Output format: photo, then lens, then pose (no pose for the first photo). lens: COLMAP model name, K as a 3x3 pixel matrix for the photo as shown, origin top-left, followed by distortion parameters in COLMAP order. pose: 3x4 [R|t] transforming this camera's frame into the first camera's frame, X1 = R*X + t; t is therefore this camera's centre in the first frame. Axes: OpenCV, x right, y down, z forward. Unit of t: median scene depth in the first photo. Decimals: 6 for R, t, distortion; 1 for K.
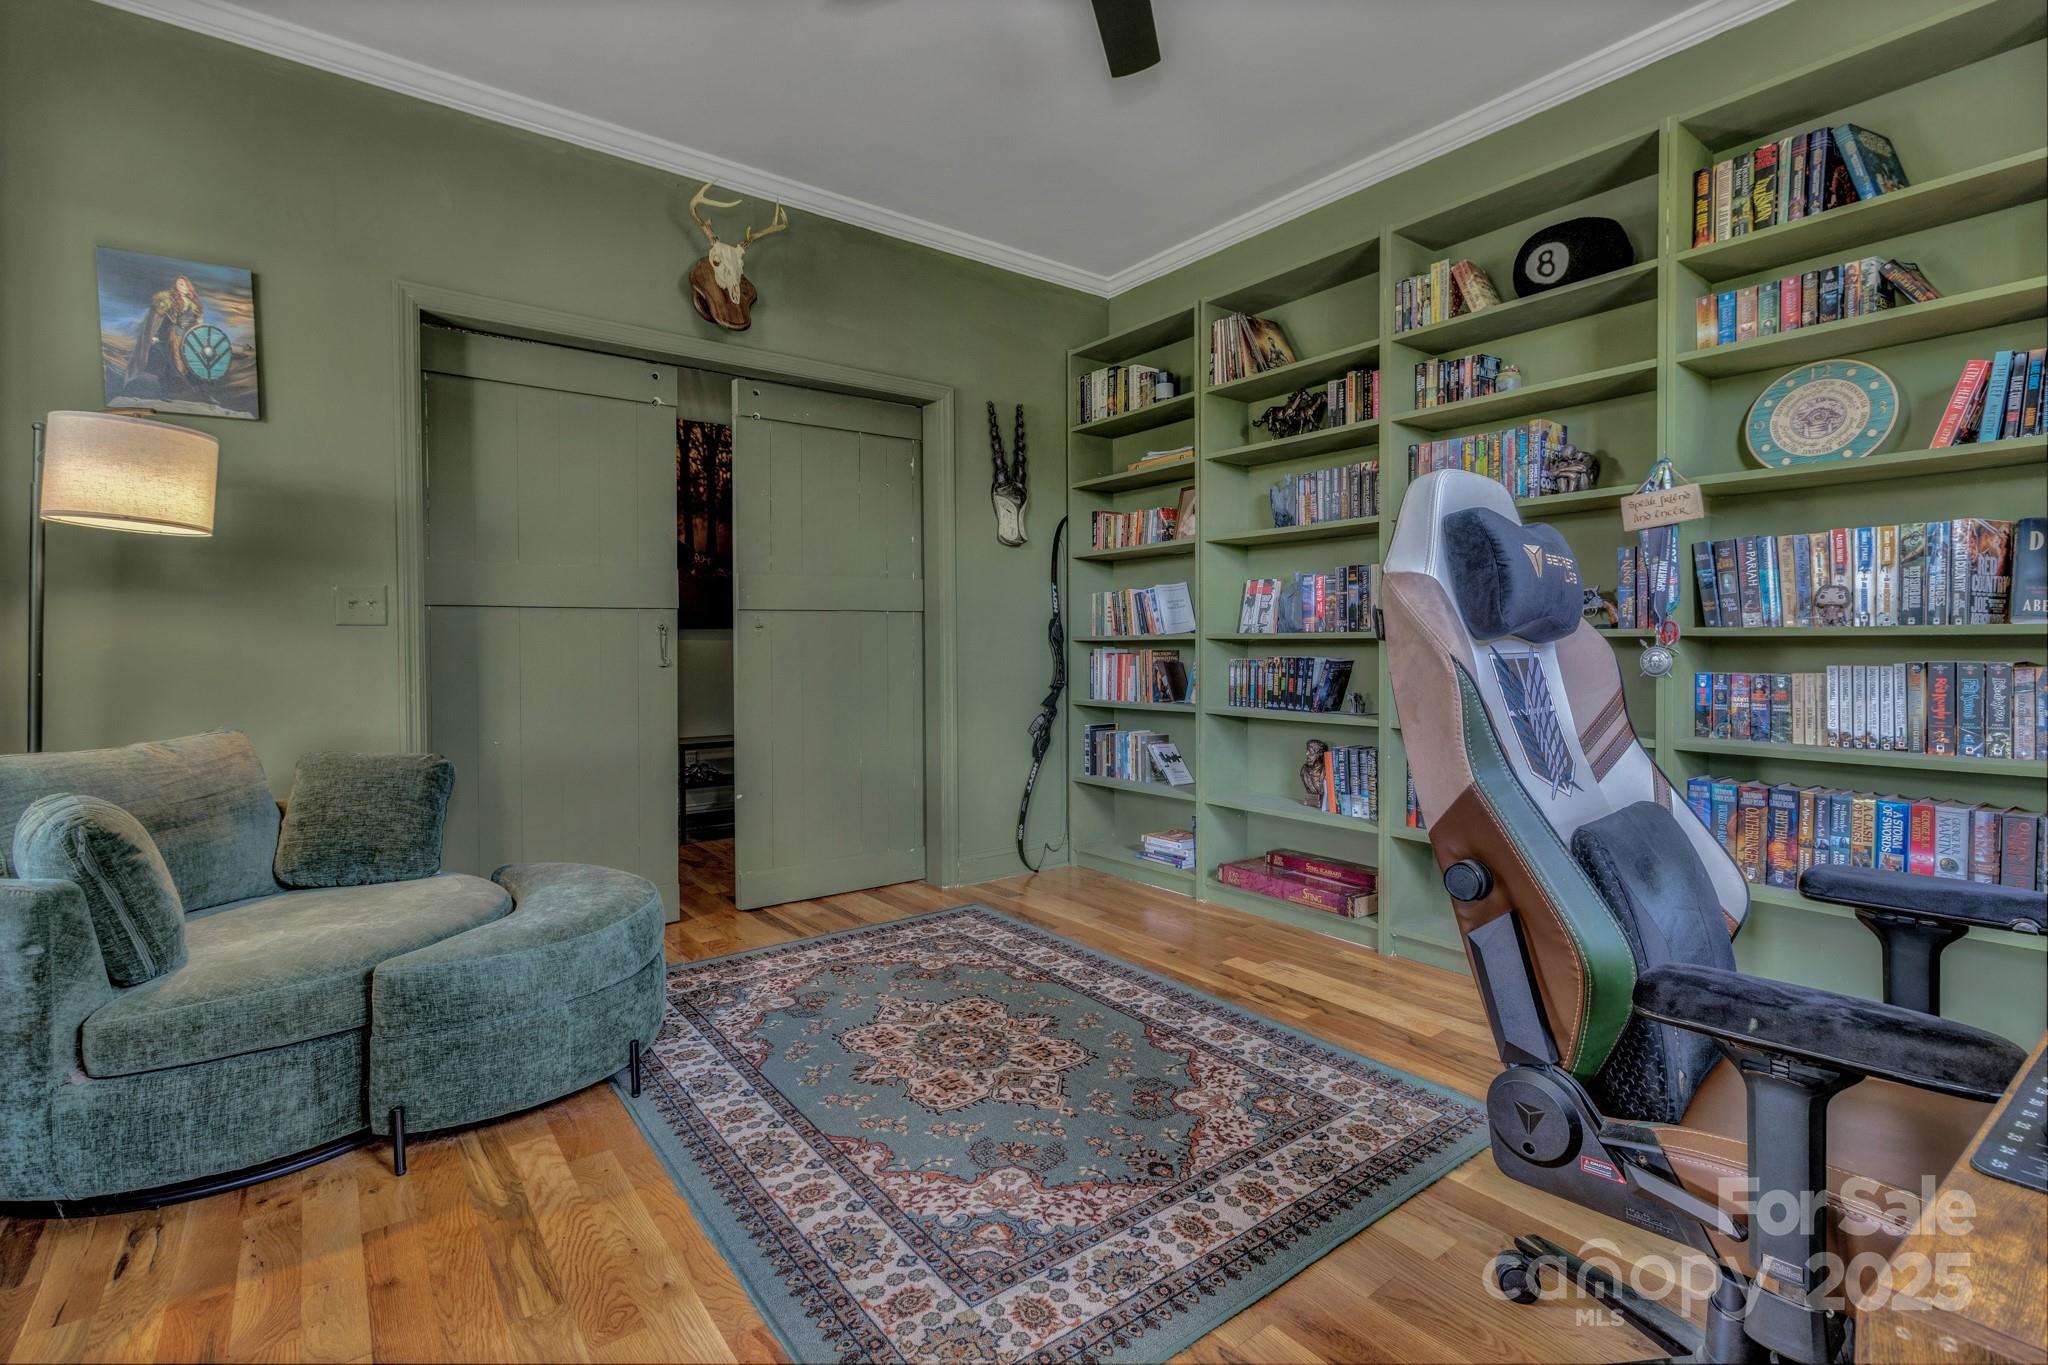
lens RADIAL K [[951.2, 0, 1026.9], [0, 951.2, 667.9], [0, 0, 1]] dist [0.002379, 0.000529]
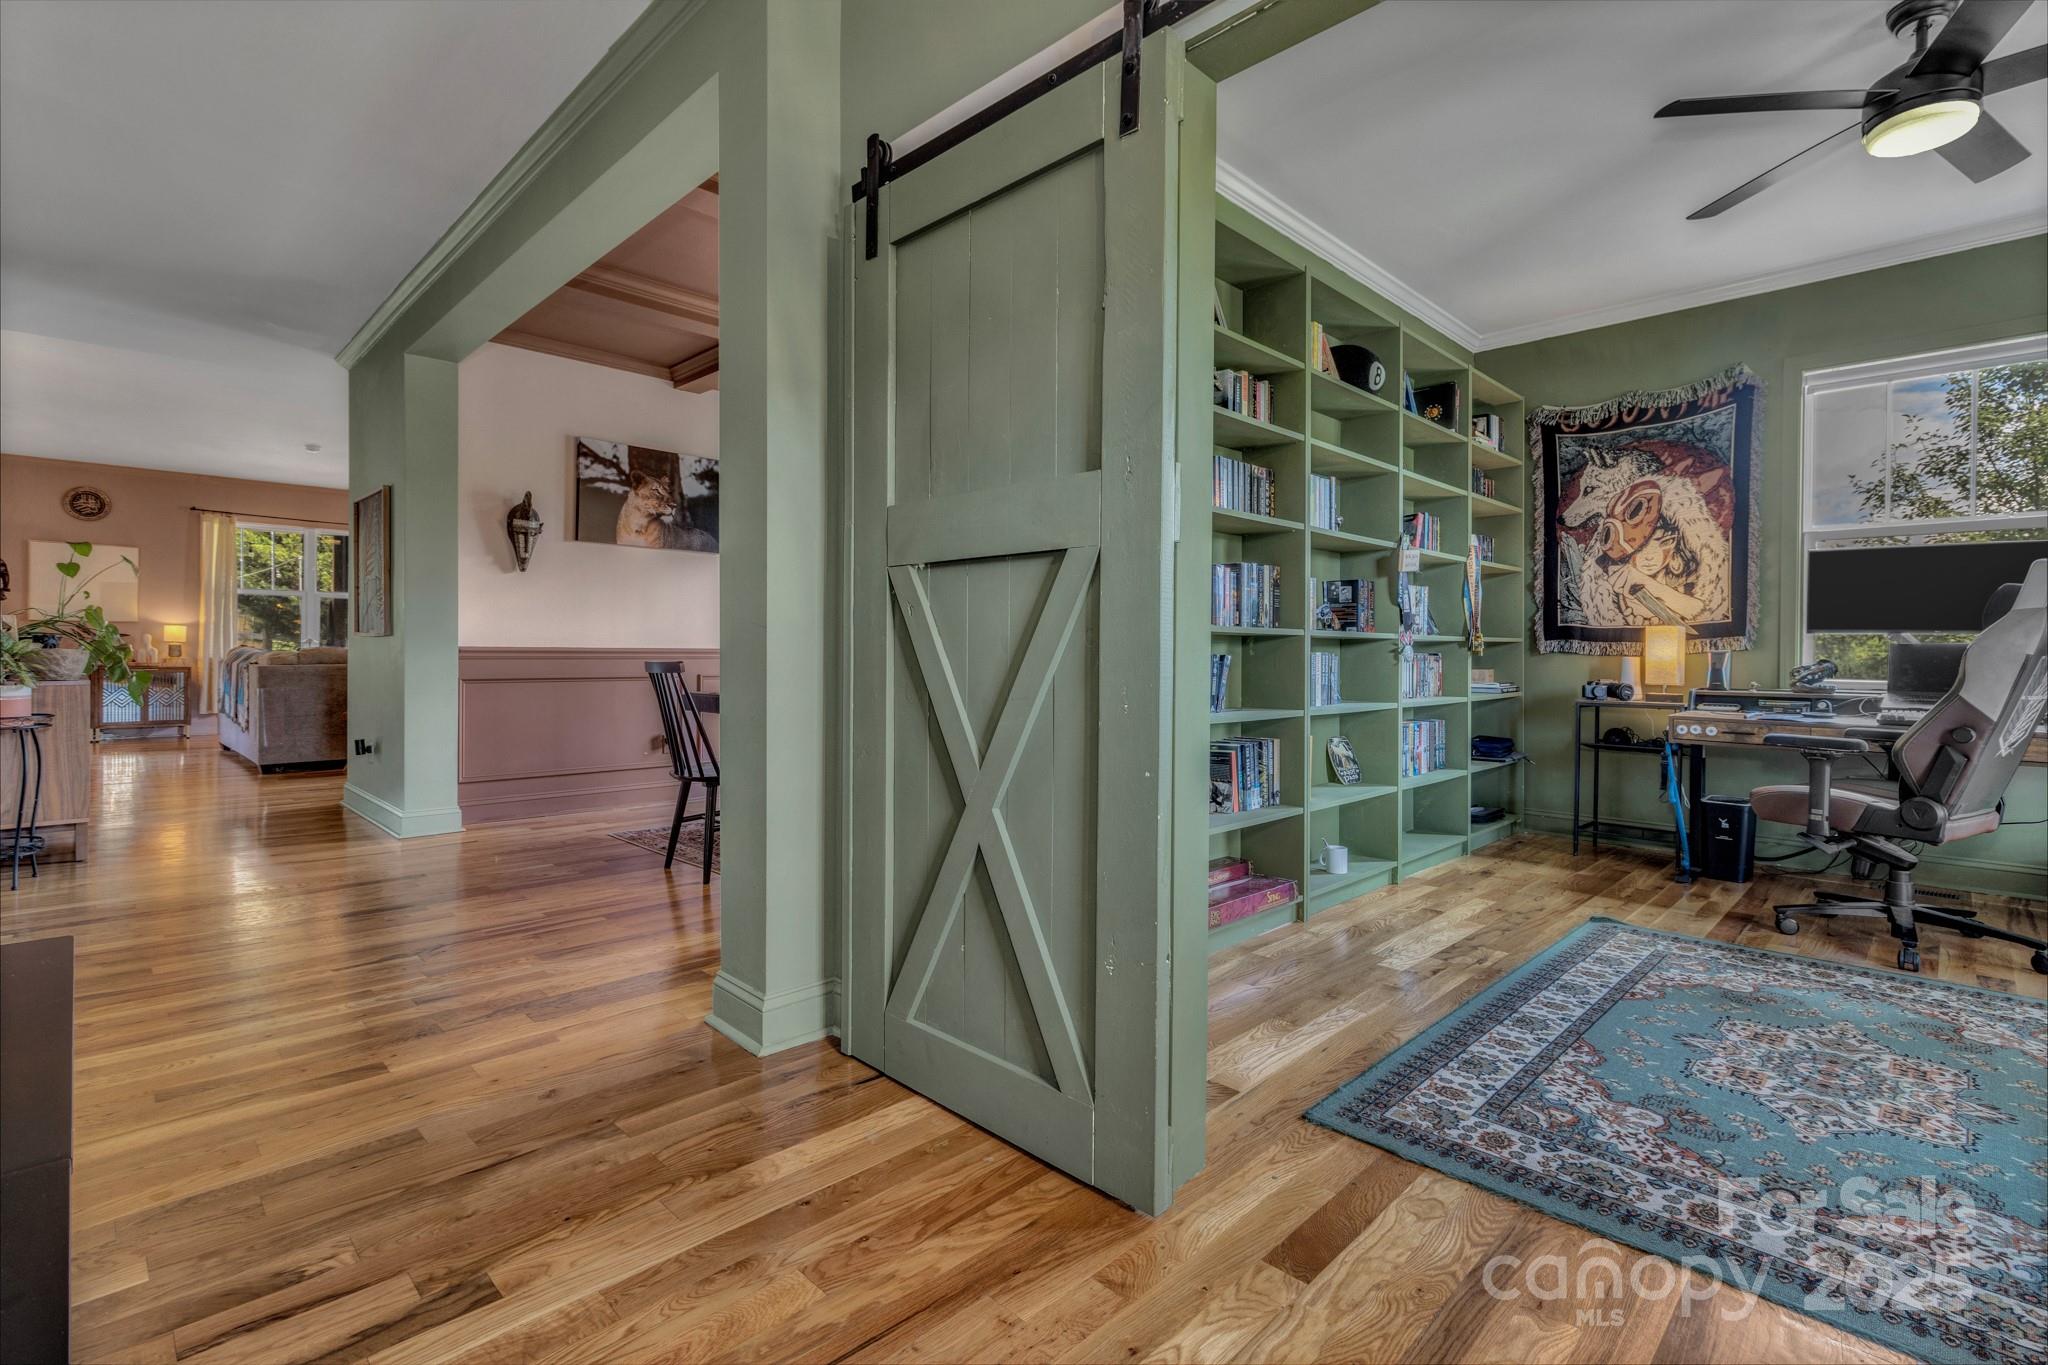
lens RADIAL K [[951.2, 0, 1027.2], [0, 951.2, 665.4], [0, 0, 1]] dist [0.002379, 0.000529]
pose [[-0.151262, -0.011409, 0.988428, -0.748284], [0.016793, 0.999759, 0.014110, -0.019728], [-0.988351, 0.018733, -0.151034, 1.656549]]
